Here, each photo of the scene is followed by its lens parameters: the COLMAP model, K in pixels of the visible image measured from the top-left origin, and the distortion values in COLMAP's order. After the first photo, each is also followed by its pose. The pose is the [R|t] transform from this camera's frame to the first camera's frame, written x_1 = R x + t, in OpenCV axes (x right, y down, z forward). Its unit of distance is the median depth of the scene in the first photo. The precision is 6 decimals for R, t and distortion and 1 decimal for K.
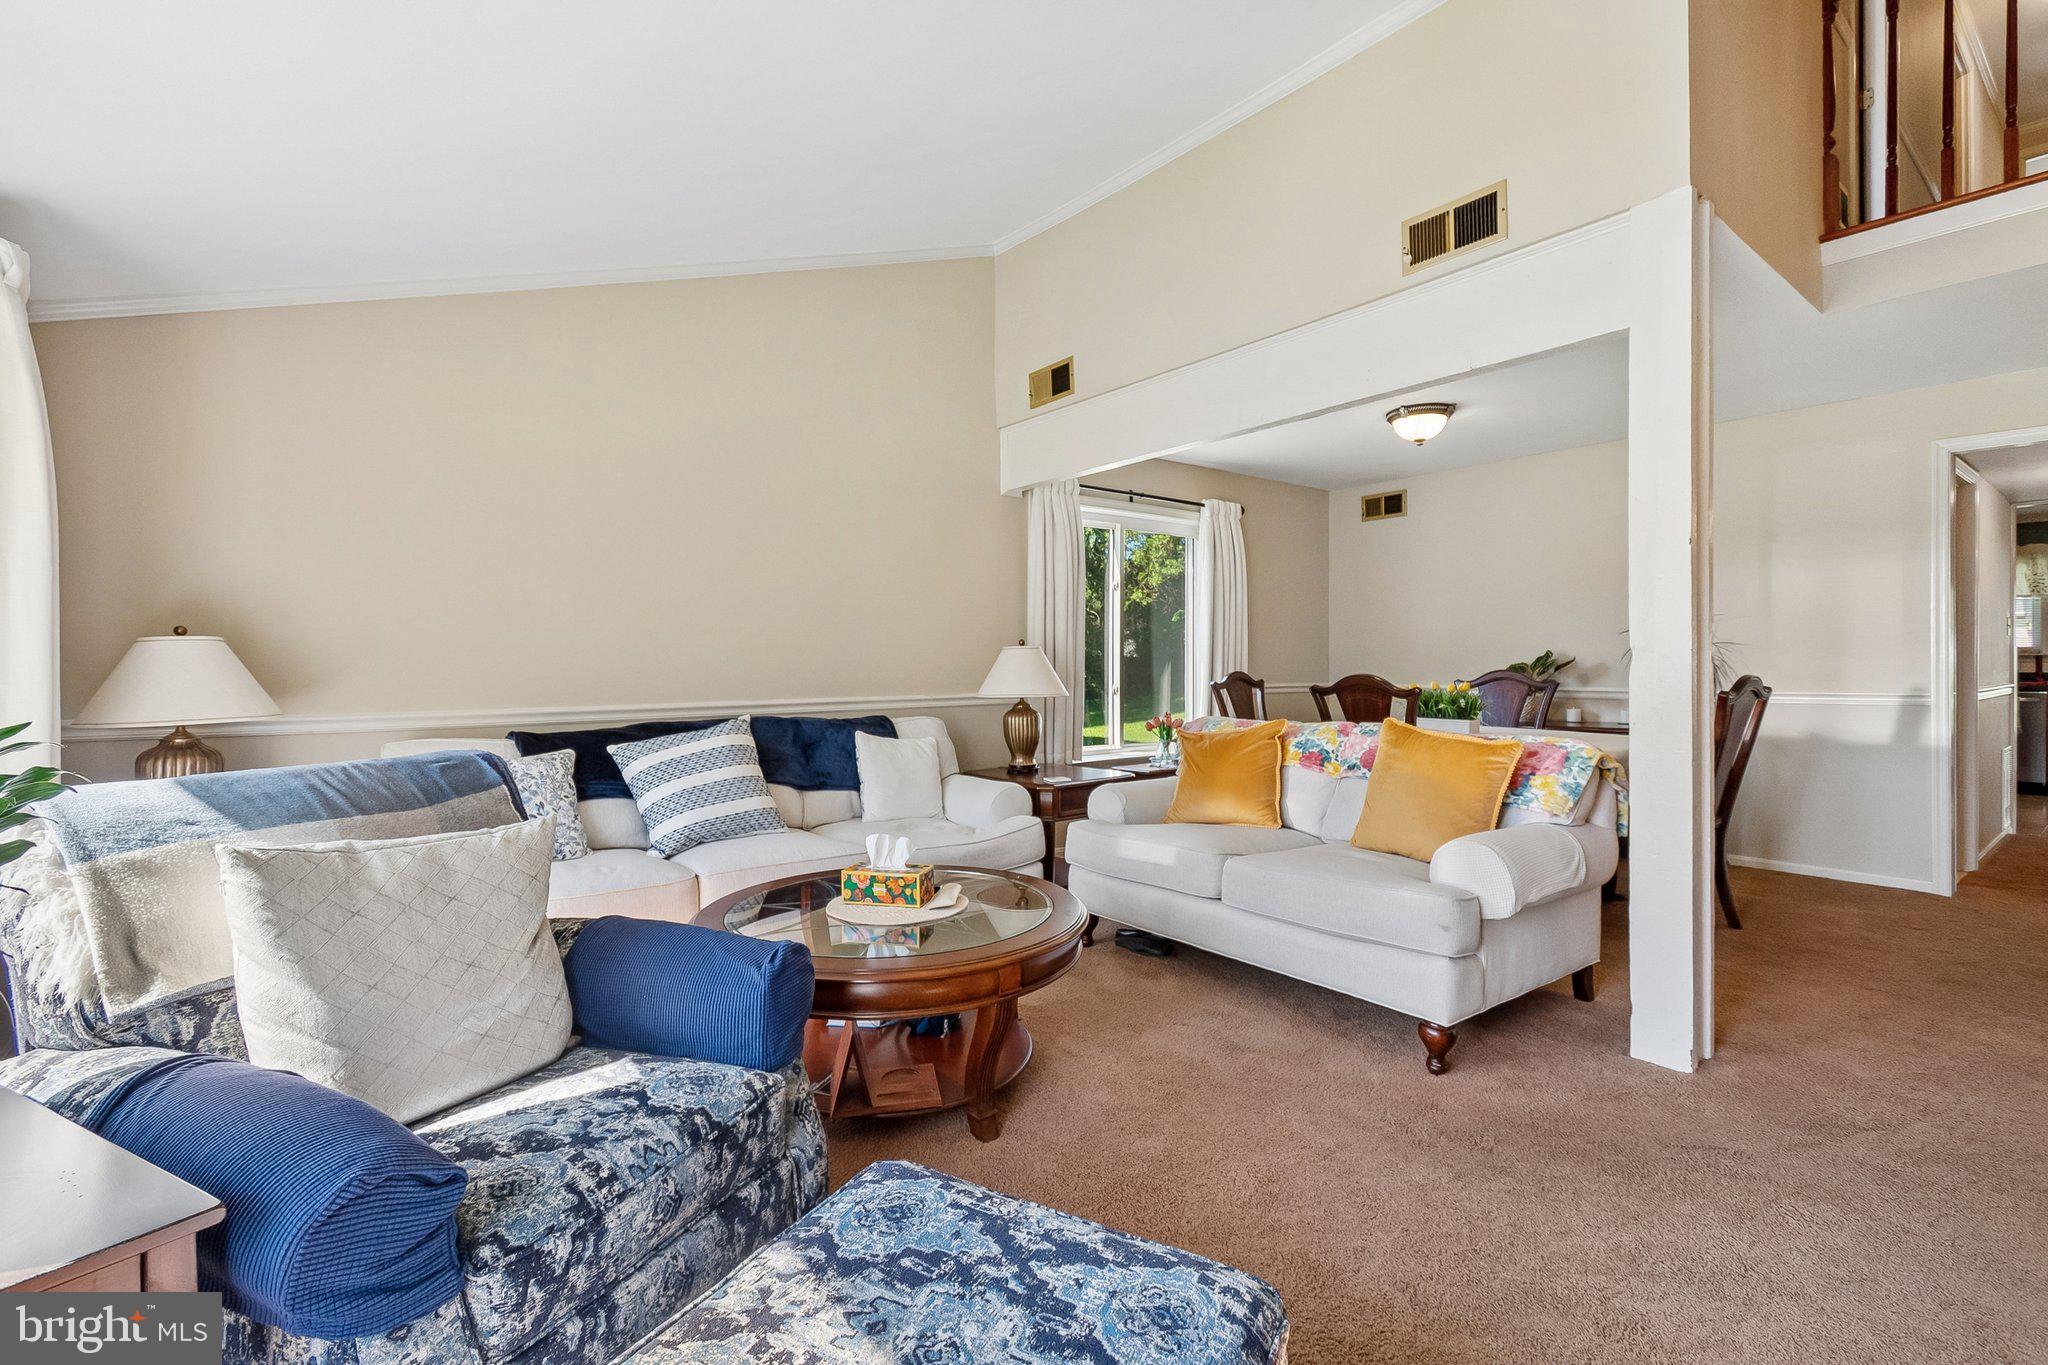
lens RADIAL K [[927.2, 0, 1030.5], [0, 927.2, 671.3], [0, 0, 1]] dist [0.013813, -0.000236]
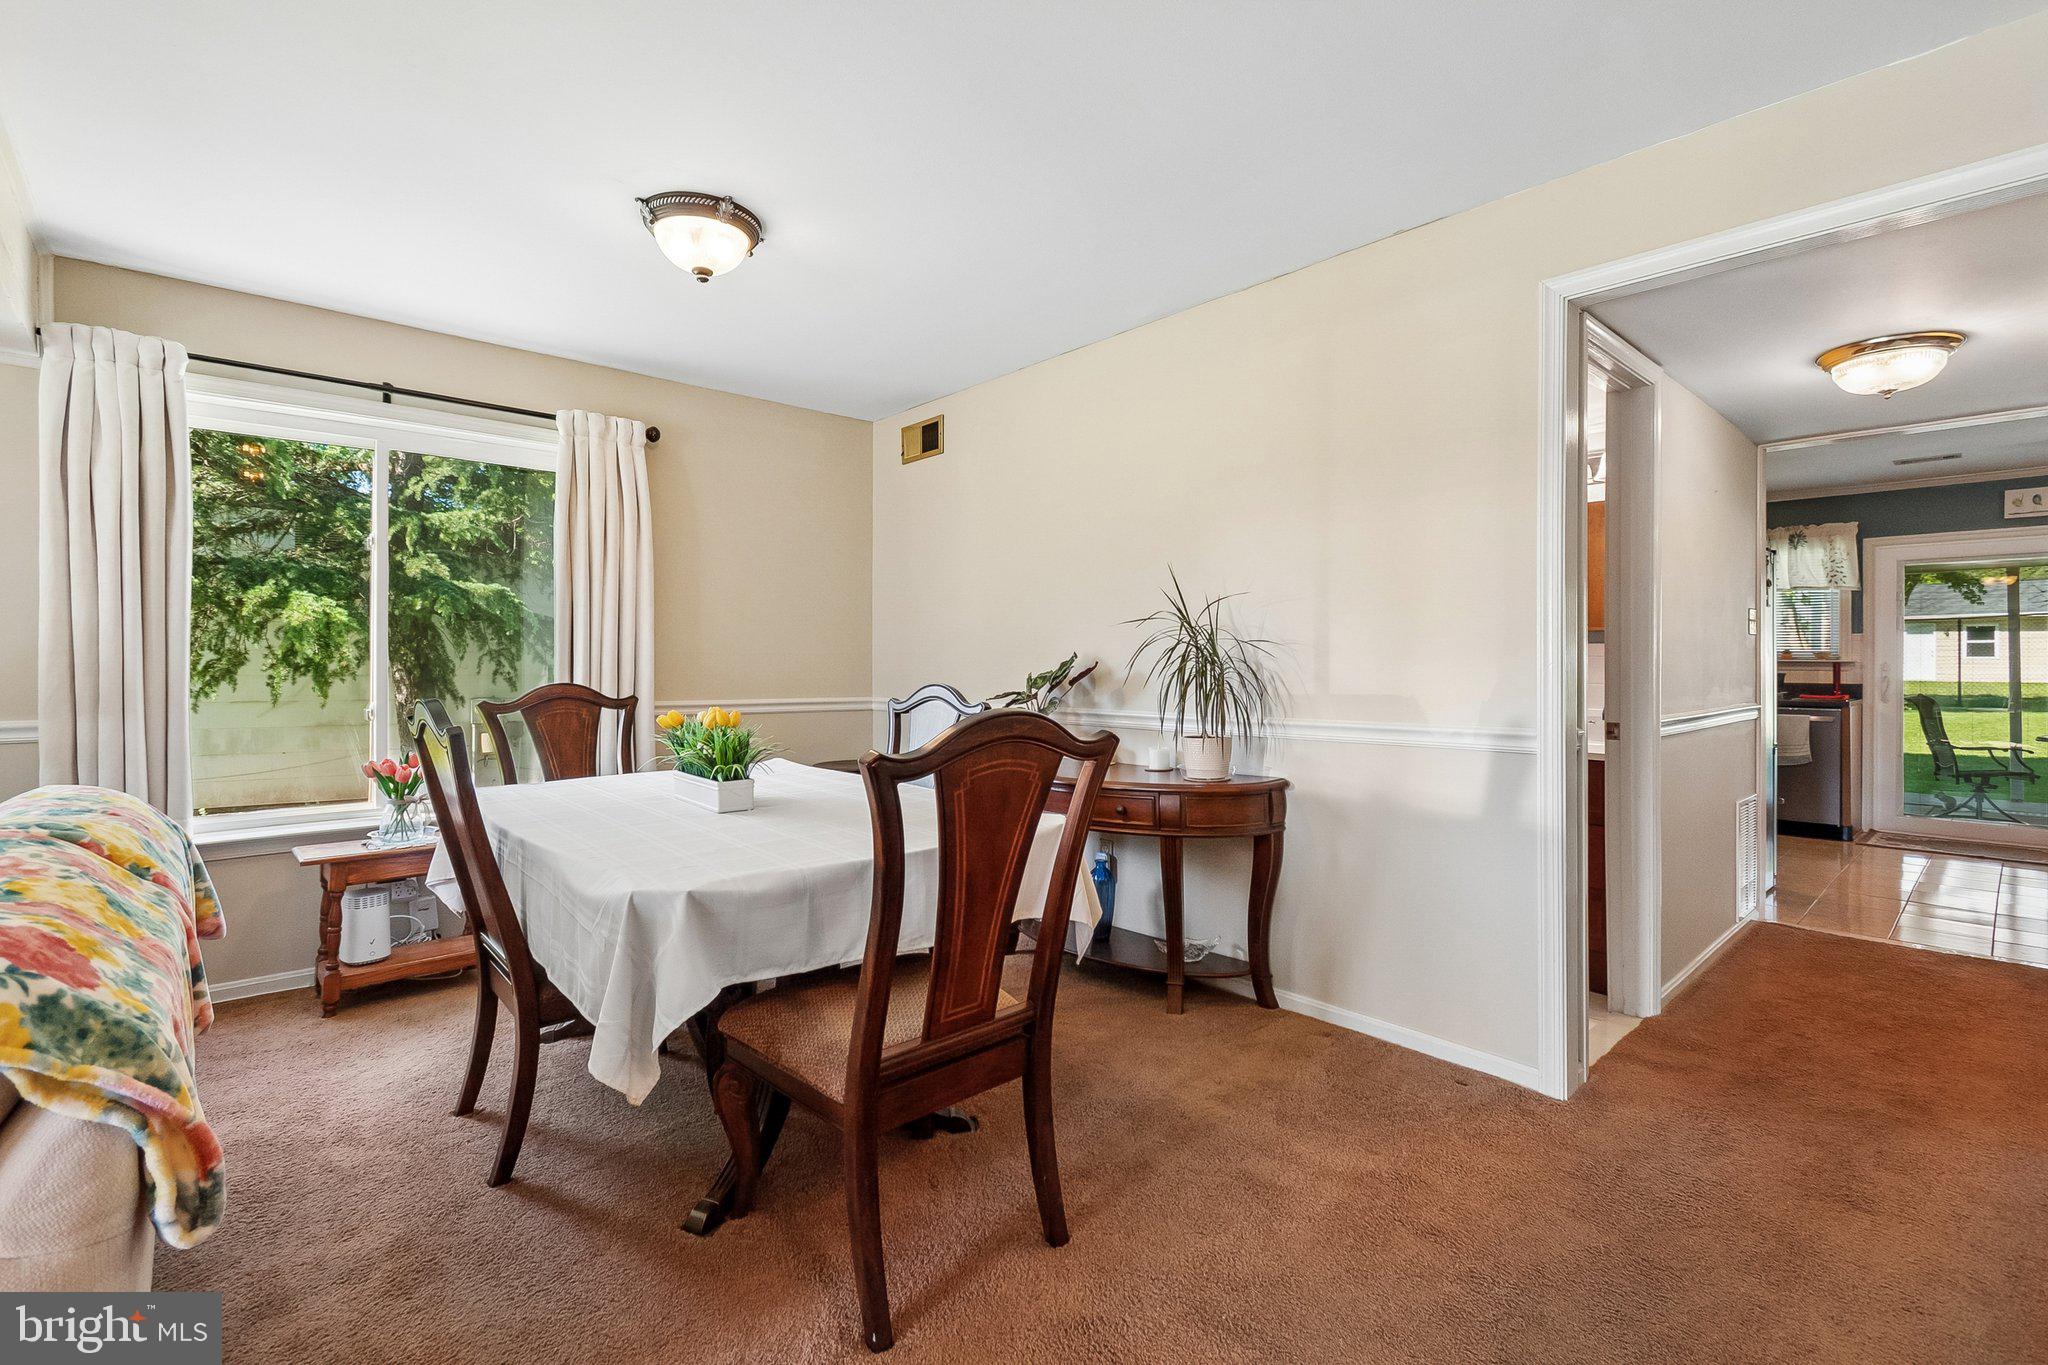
lens RADIAL K [[927.2, 0, 1015.2], [0, 927.2, 669.3], [0, 0, 1]] dist [0.013813, -0.000236]
pose [[0.998180, 0.003781, 0.060183, 0.482373], [-0.003558, 0.999986, -0.003817, -0.007391], [-0.060196, 0.003595, 0.998180, 0.366249]]
